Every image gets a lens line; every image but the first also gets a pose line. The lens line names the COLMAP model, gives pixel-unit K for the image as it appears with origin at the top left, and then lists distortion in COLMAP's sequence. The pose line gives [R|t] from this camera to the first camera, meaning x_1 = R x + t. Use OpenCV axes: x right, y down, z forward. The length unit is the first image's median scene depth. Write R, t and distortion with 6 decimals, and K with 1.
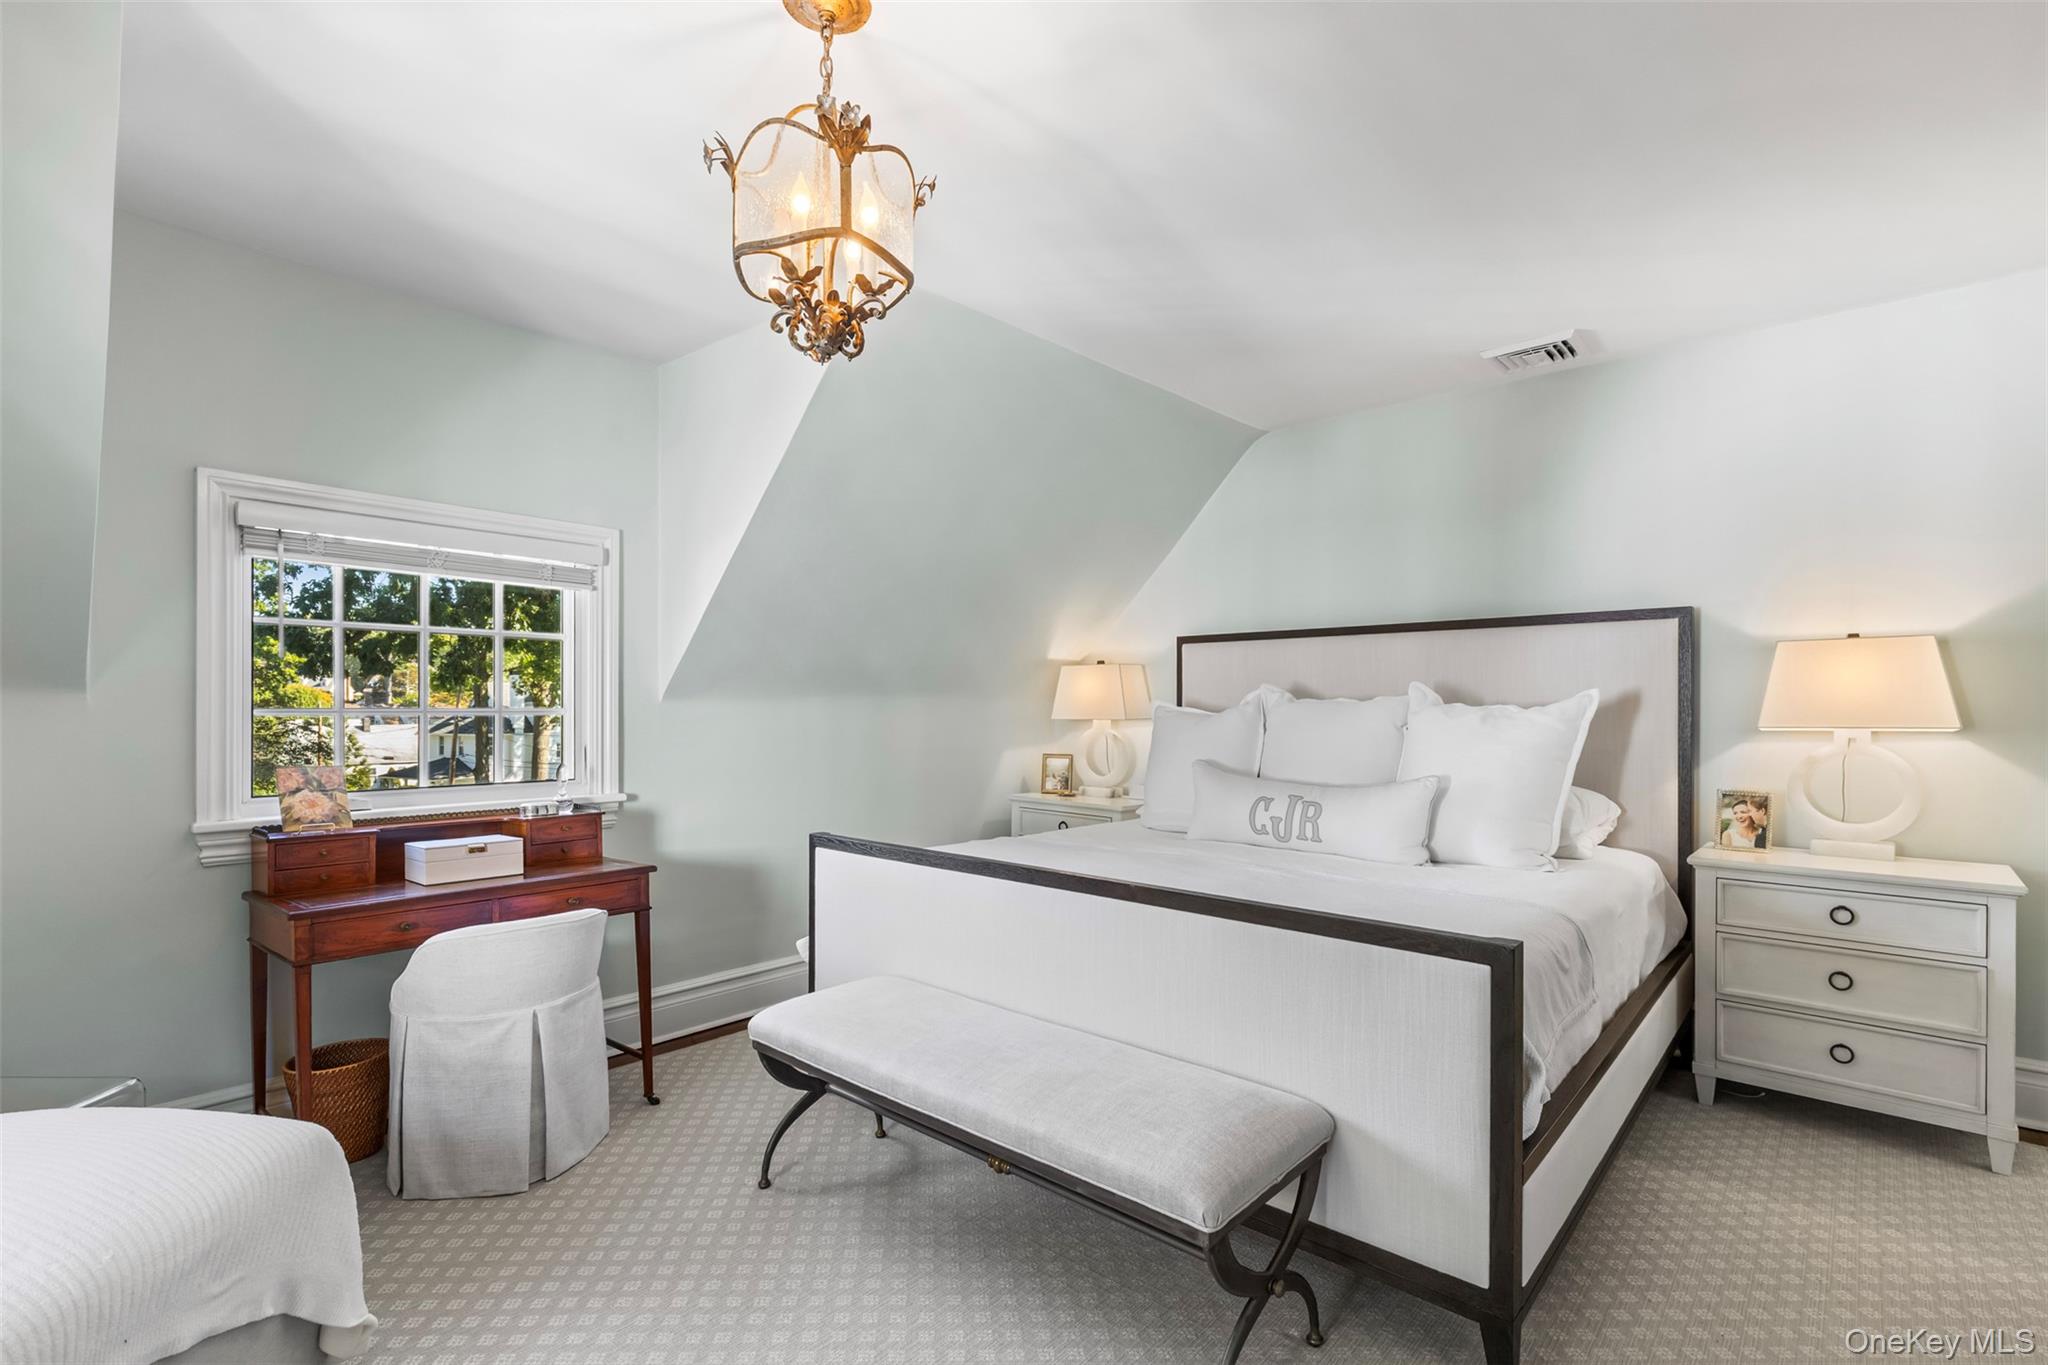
lens RADIAL K [[943.7, 0, 1020.3], [0, 943.7, 704.2], [0, 0, 1]] dist [0.003731, 0.000149]
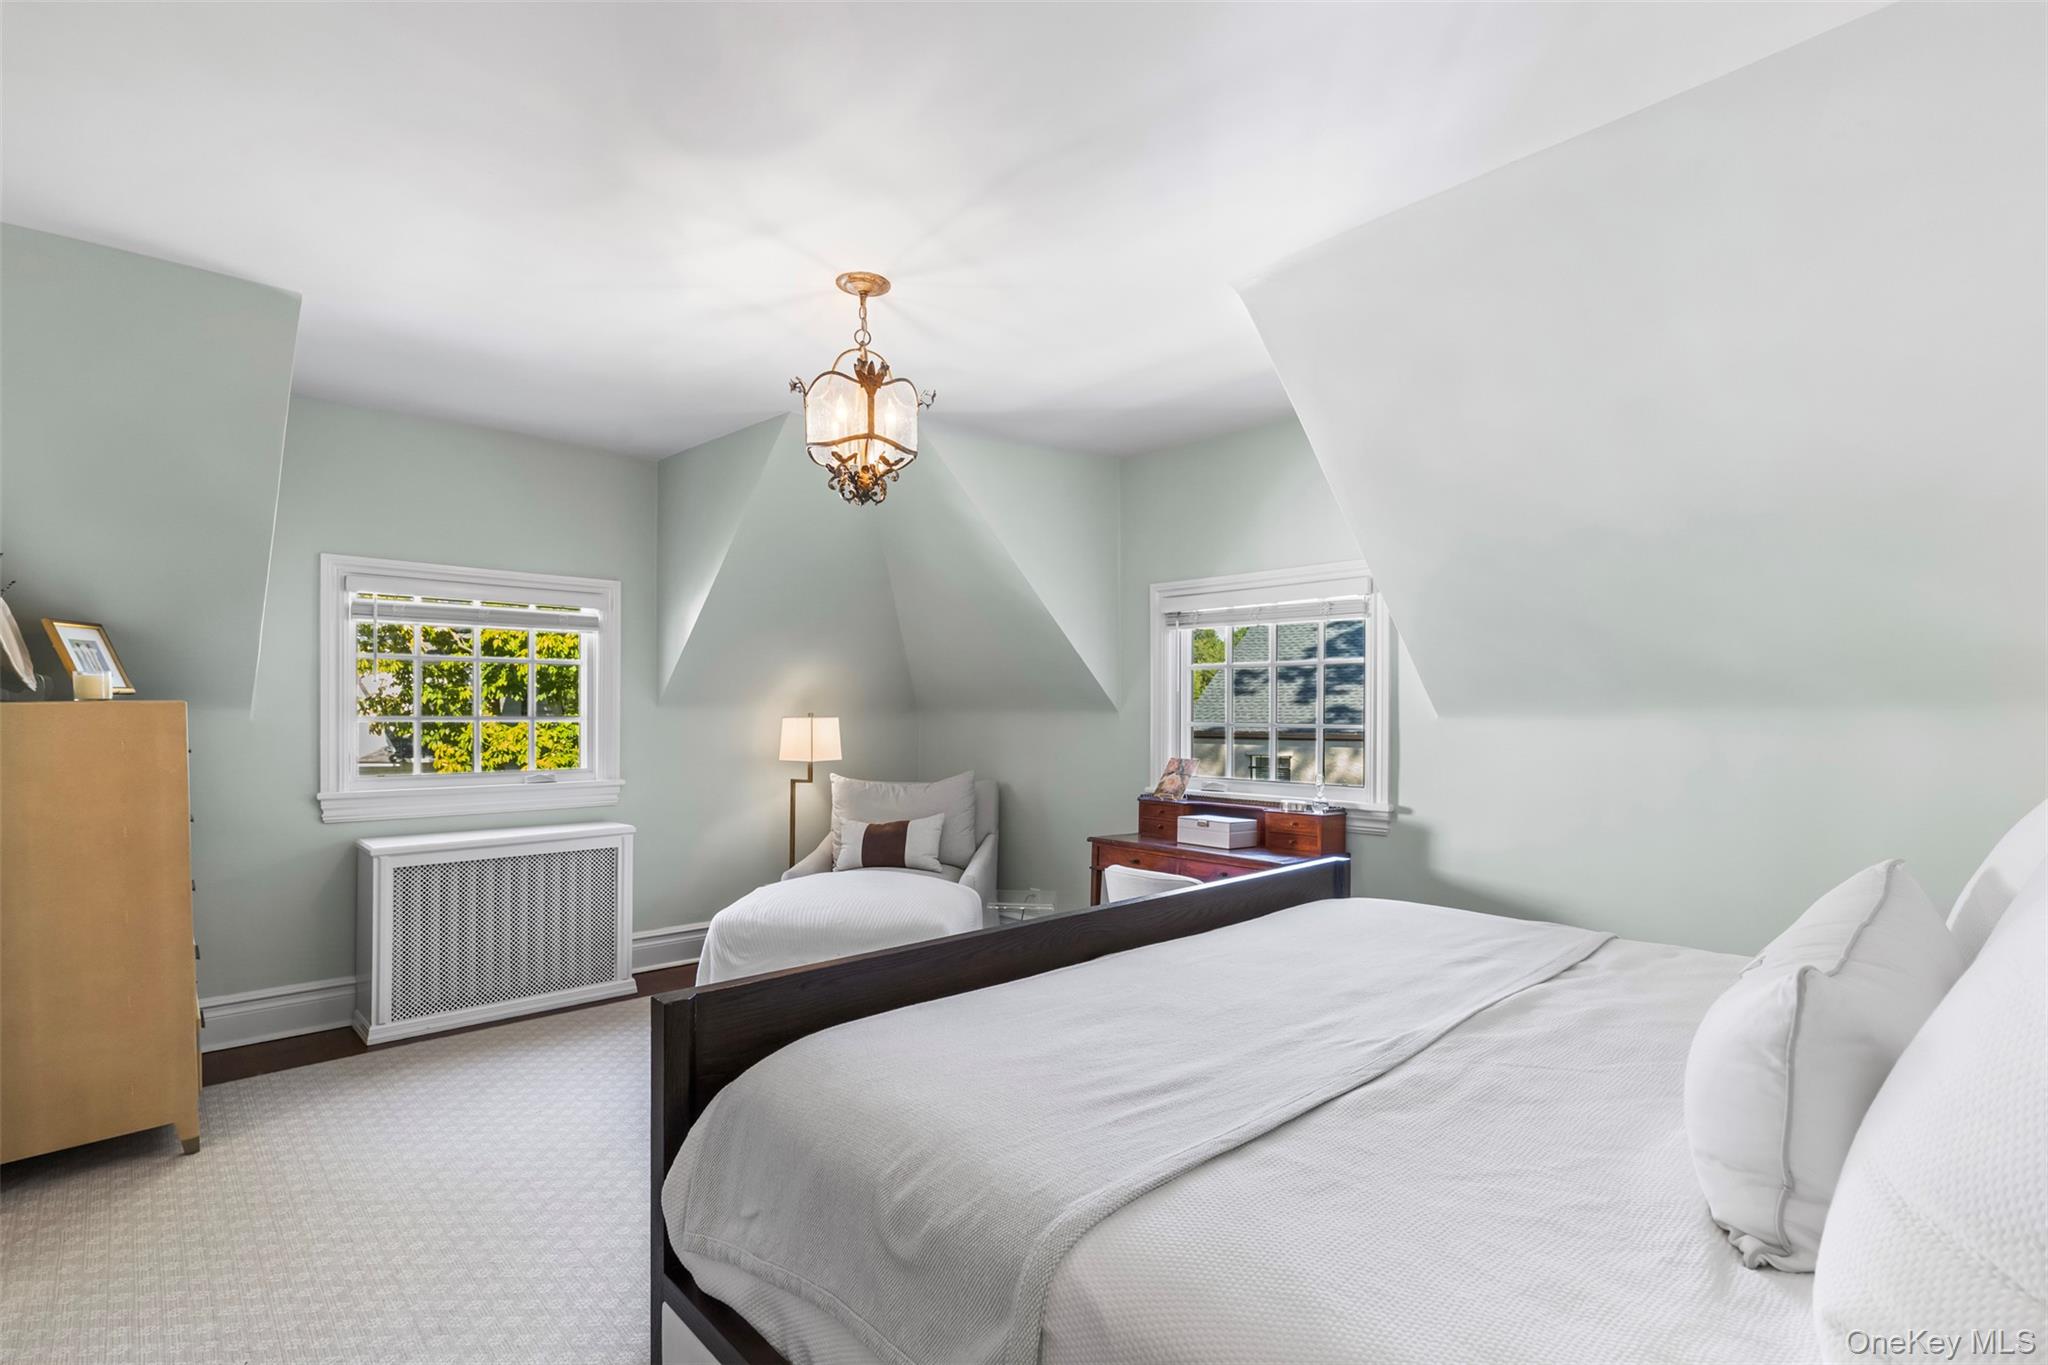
lens RADIAL K [[972.6, 0, 1021.9], [0, 972.6, 732.8], [0, 0, 1]] dist [-0.000037, -0.000026]
pose [[-0.101766, -0.002375, -0.994806, 0.778811], [-0.012614, 0.999920, -0.001097, 0.022808], [0.994728, 0.012436, -0.101788, 0.781292]]
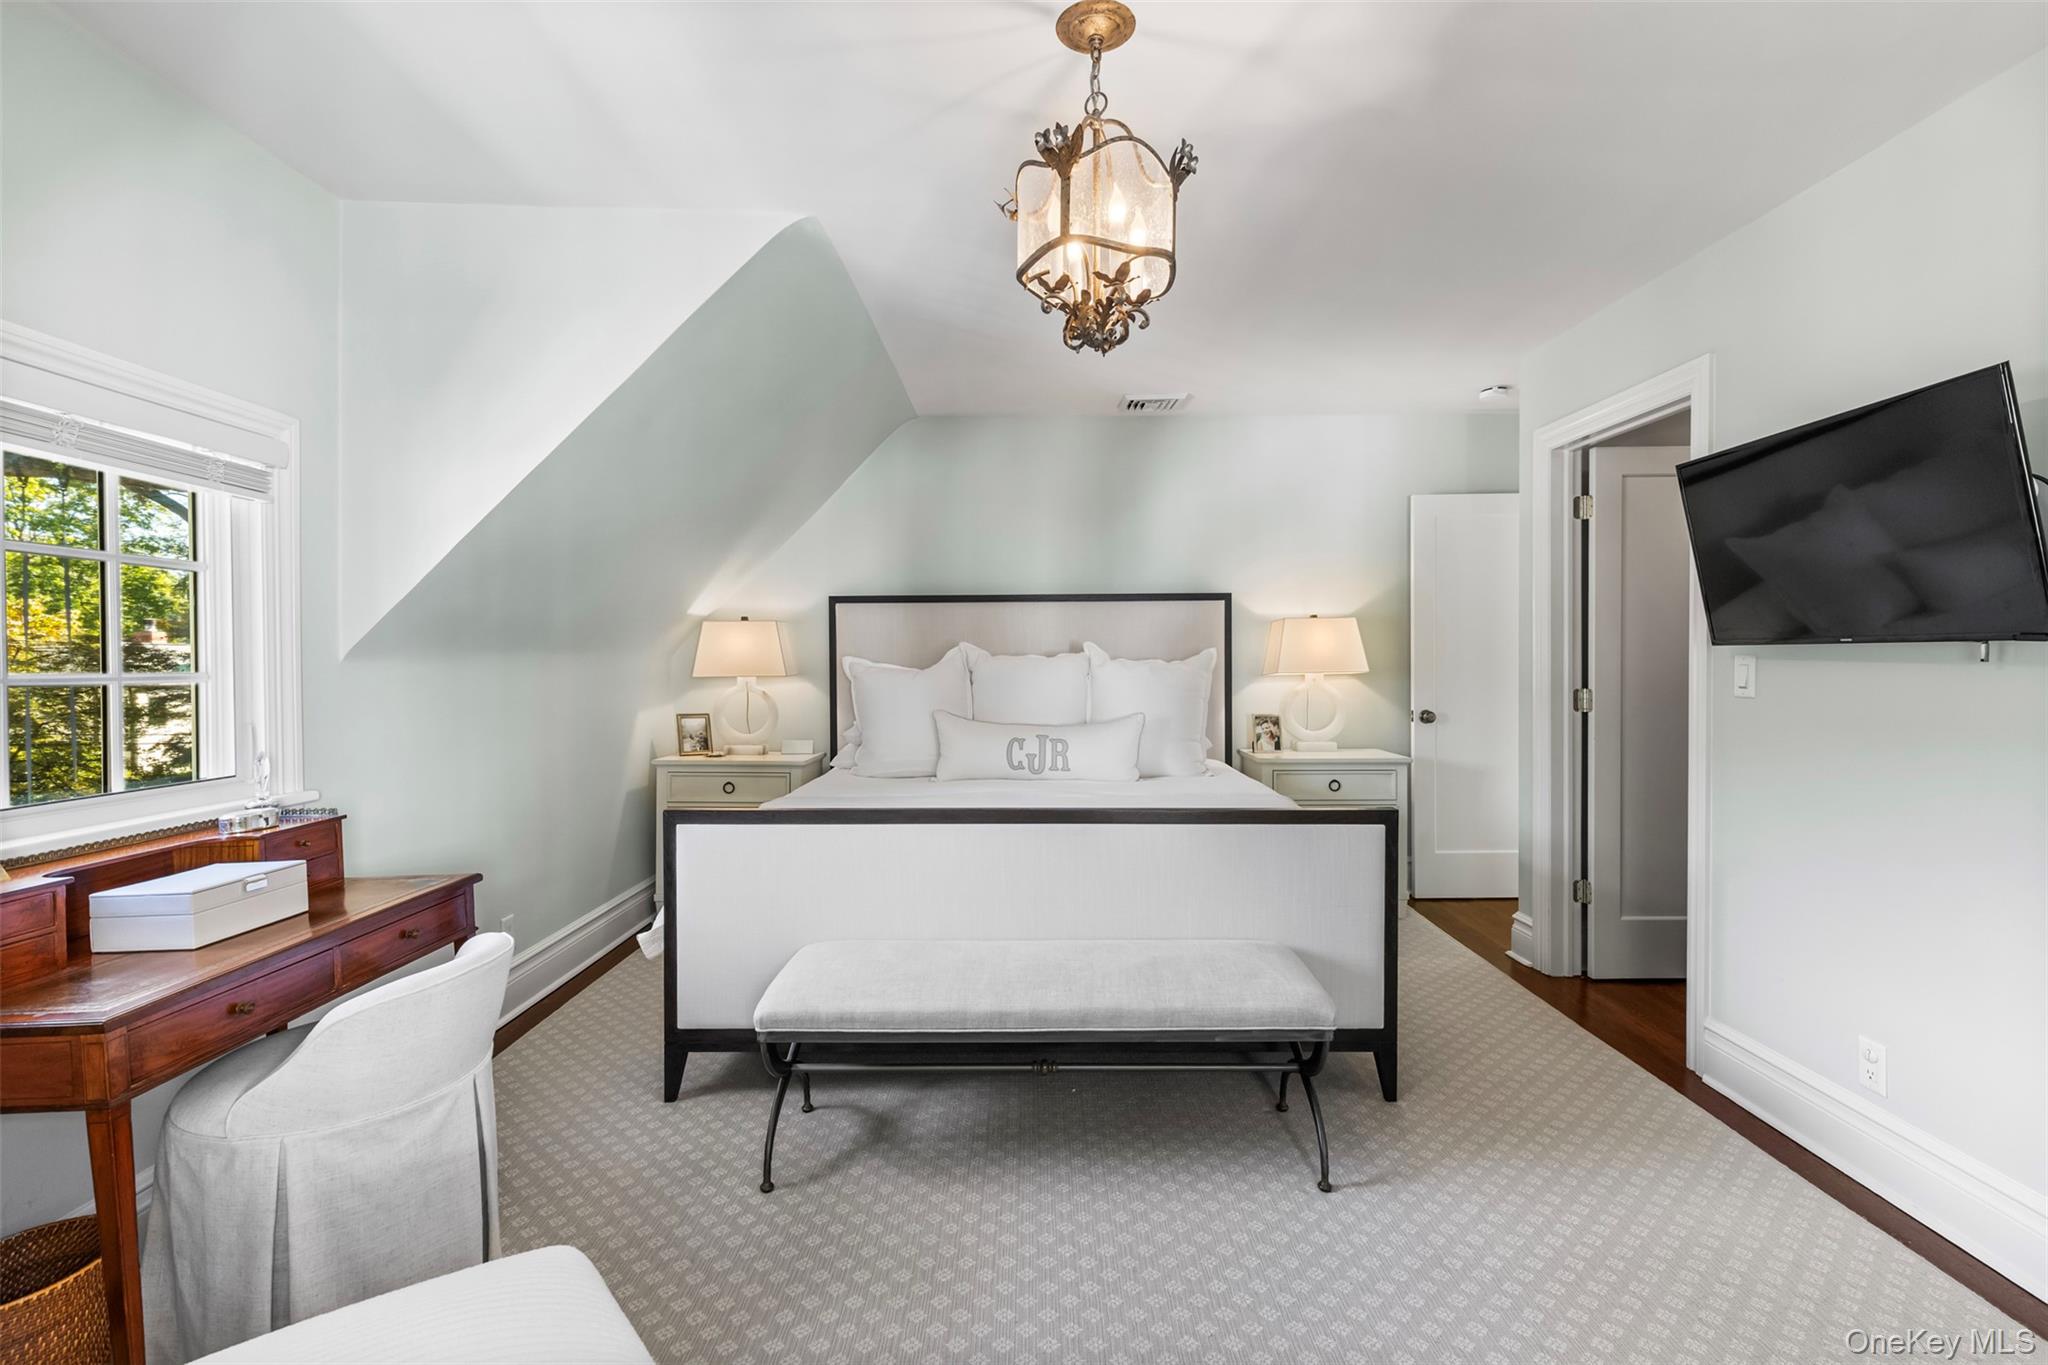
lens RADIAL K [[920.6, 0, 1031.6], [0, 920.6, 671.2], [0, 0, 1]] dist [-0.000225, -0.000113]
pose [[0.746134, -0.013686, 0.665655, -0.529047], [0.005310, 0.999879, 0.014606, -0.003034], [-0.665774, -0.007364, 0.746117, 0.132976]]
